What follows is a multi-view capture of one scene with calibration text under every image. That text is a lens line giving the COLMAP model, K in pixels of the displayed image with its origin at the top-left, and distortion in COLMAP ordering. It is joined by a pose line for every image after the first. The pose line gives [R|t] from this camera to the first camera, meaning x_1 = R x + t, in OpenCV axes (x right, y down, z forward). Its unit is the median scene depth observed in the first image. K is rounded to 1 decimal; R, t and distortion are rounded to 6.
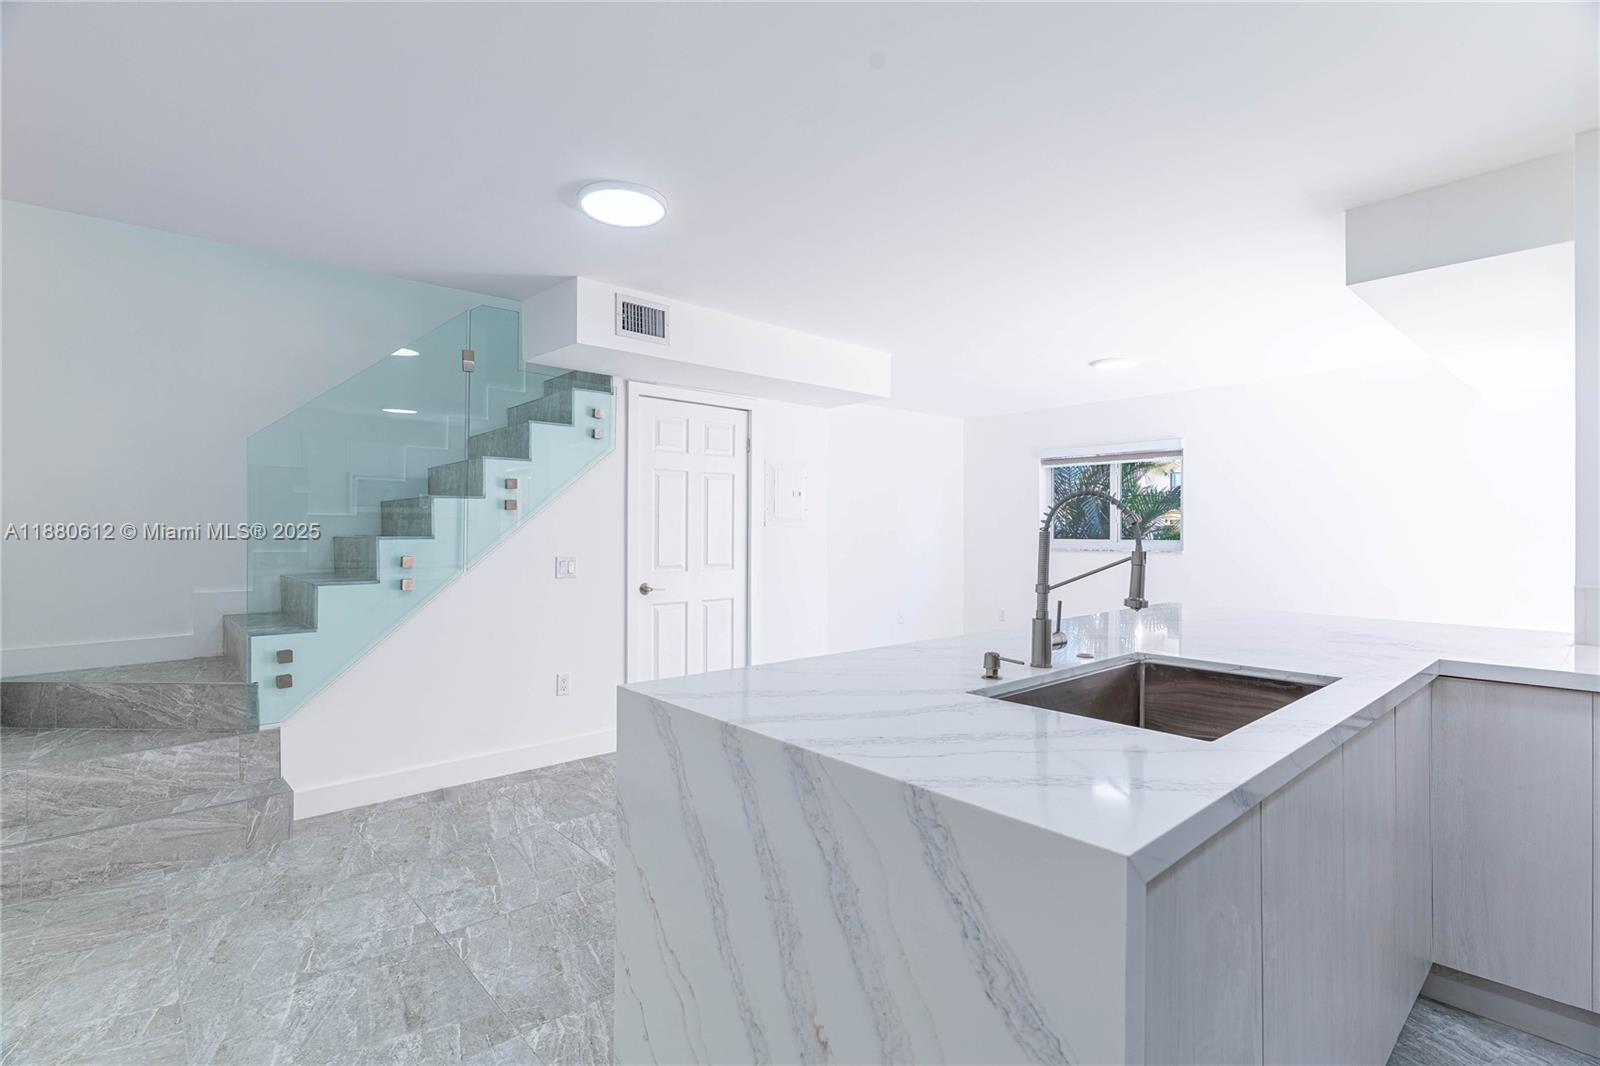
lens RADIAL K [[770.4, 0, 823.0], [0, 770.4, 525.3], [0, 0, 1]] dist [0.011329, 0.001534]
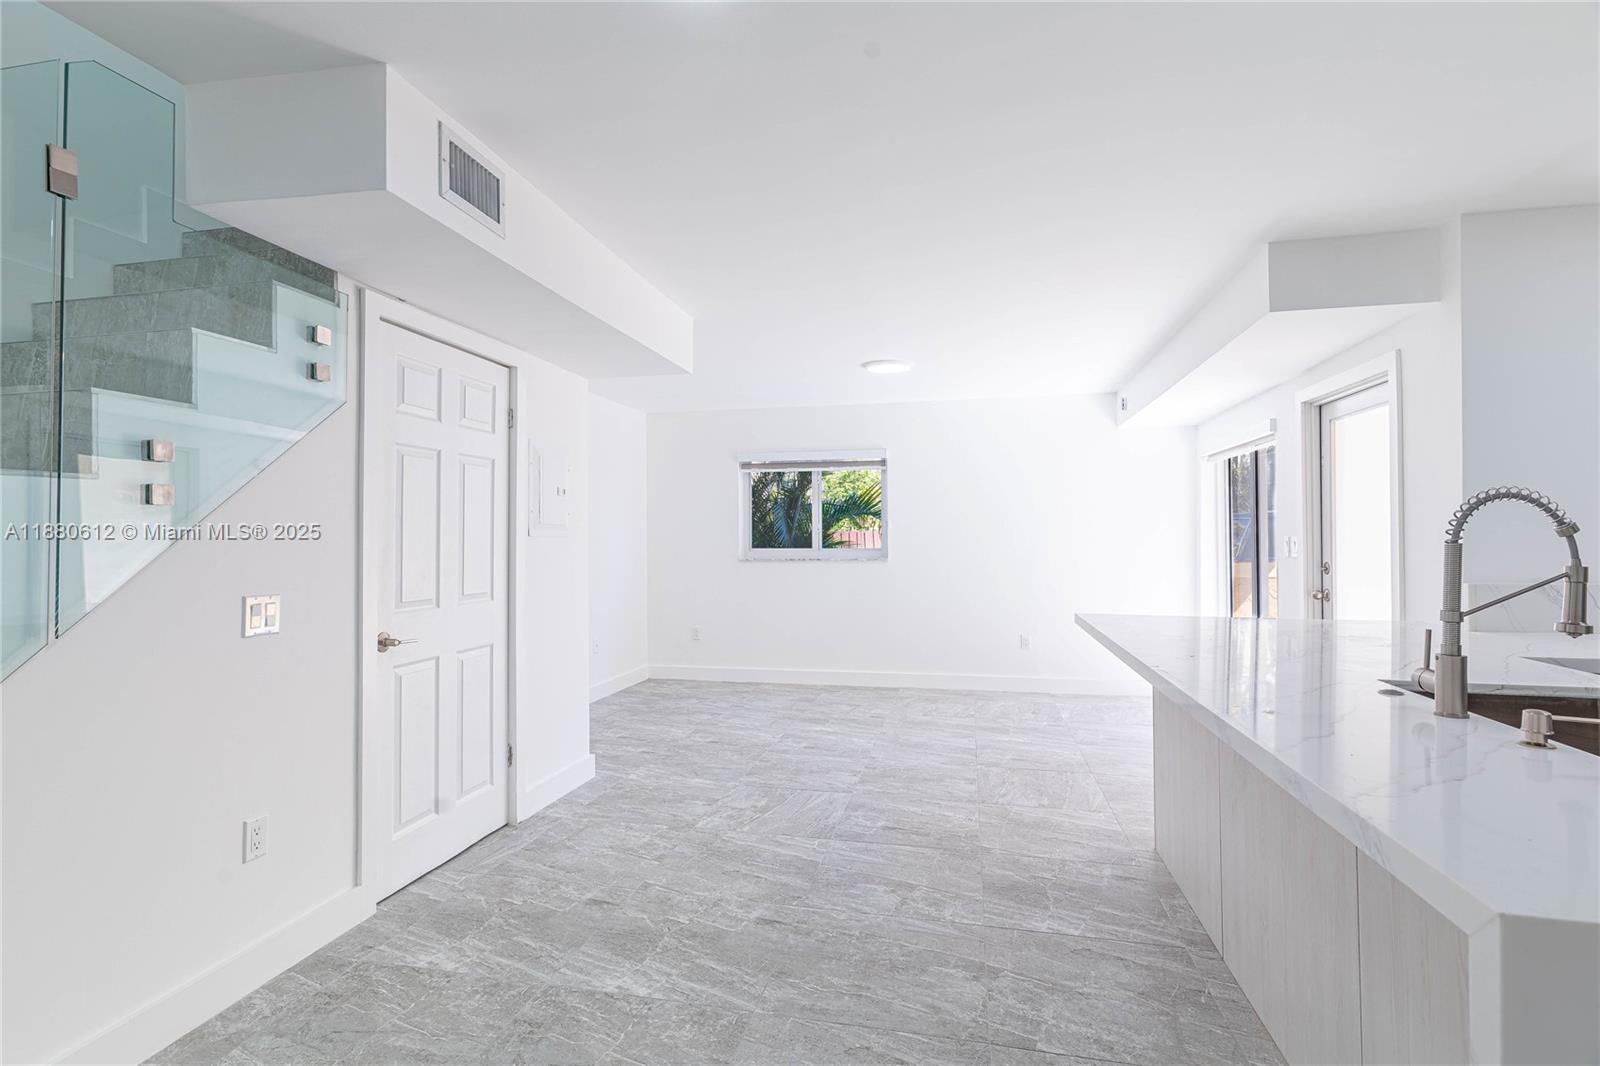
lens RADIAL K [[770.4, 0, 808.9], [0, 770.4, 528.2], [0, 0, 1]] dist [0.011329, 0.001534]
pose [[0.816975, 0.002002, 0.576670, -0.298064], [0.001860, 0.999980, -0.006107, -0.001561], [-0.576671, 0.006062, 0.816954, 0.310223]]
